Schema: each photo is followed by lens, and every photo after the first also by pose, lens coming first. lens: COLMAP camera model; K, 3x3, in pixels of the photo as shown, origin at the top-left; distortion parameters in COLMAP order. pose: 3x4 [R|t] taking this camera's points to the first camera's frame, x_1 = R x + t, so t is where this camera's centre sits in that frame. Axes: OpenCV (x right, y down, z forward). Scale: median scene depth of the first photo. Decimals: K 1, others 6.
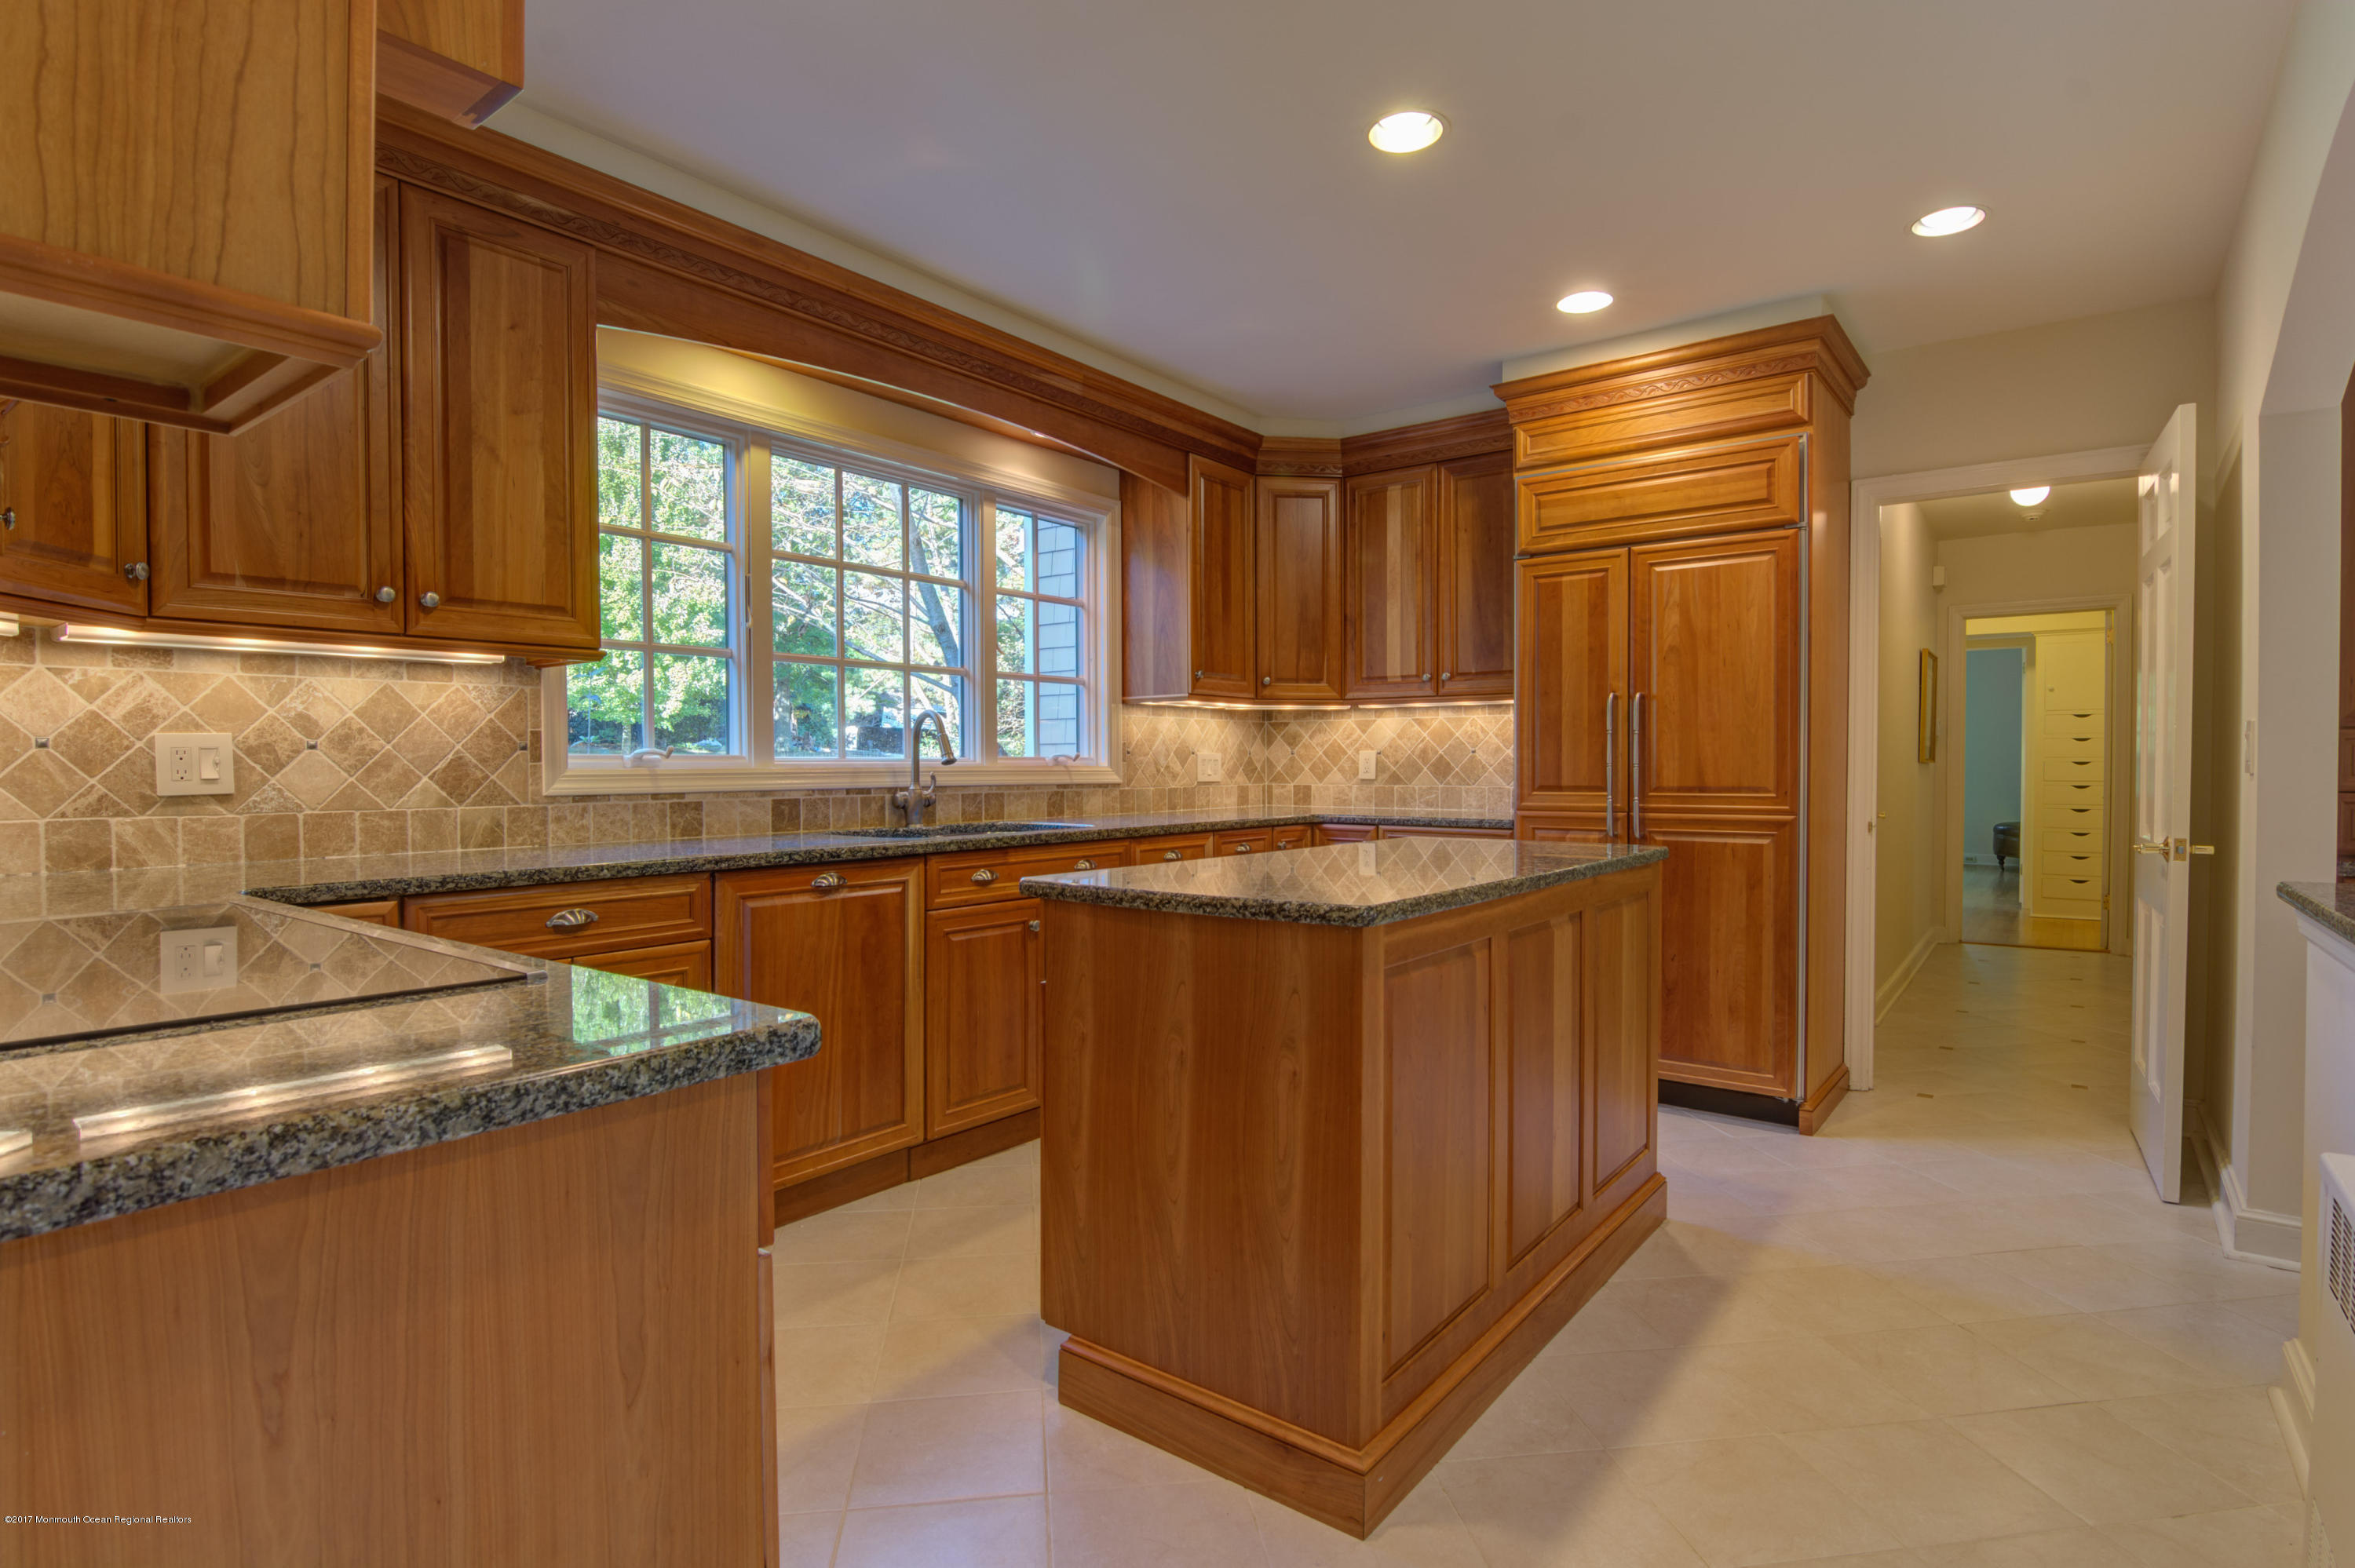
lens RADIAL K [[1181.2, 0, 1202.0], [0, 1181.2, 789.8], [0, 0, 1]] dist [-0.002411, -0.000482]
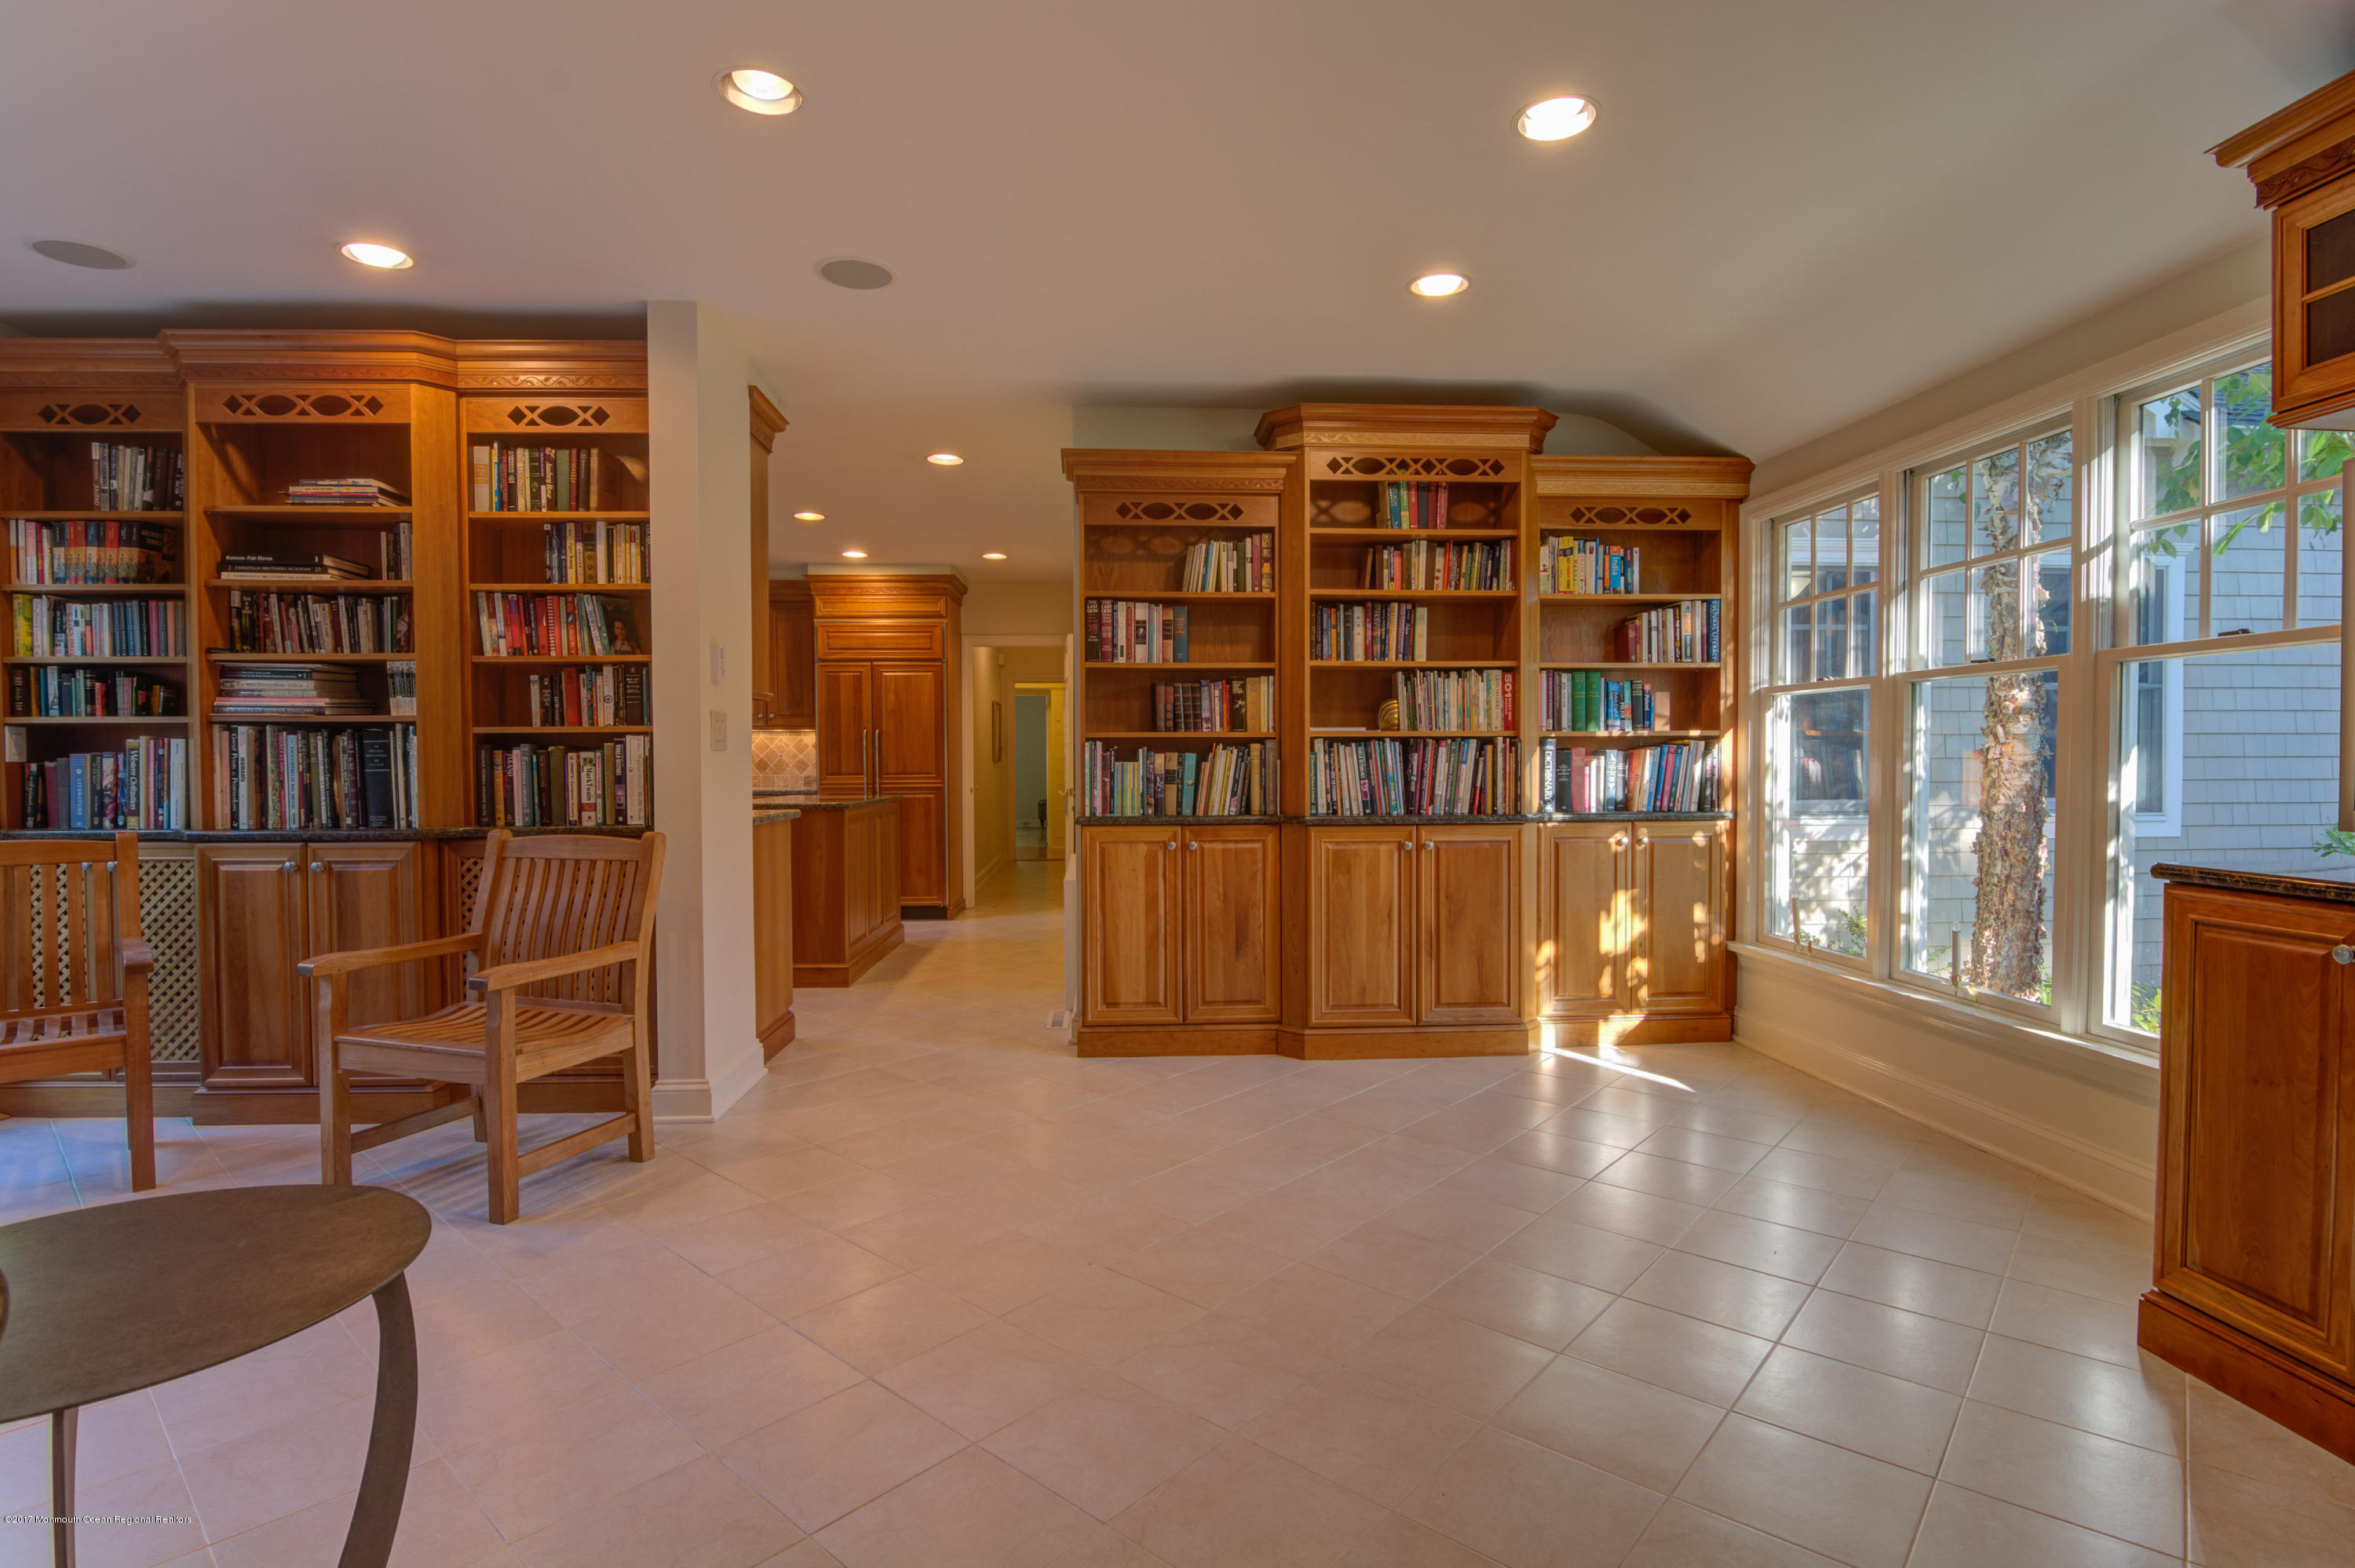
lens RADIAL K [[1129.9, 0, 1177.5], [0, 1129.9, 784.0], [0, 0, 1]] dist [-0.016560, -0.000568]
pose [[0.765426, -0.012572, 0.643402, -0.547037], [0.016826, 0.999858, -0.000480, 0.028995], [-0.643304, 0.011194, 0.765529, -0.950402]]
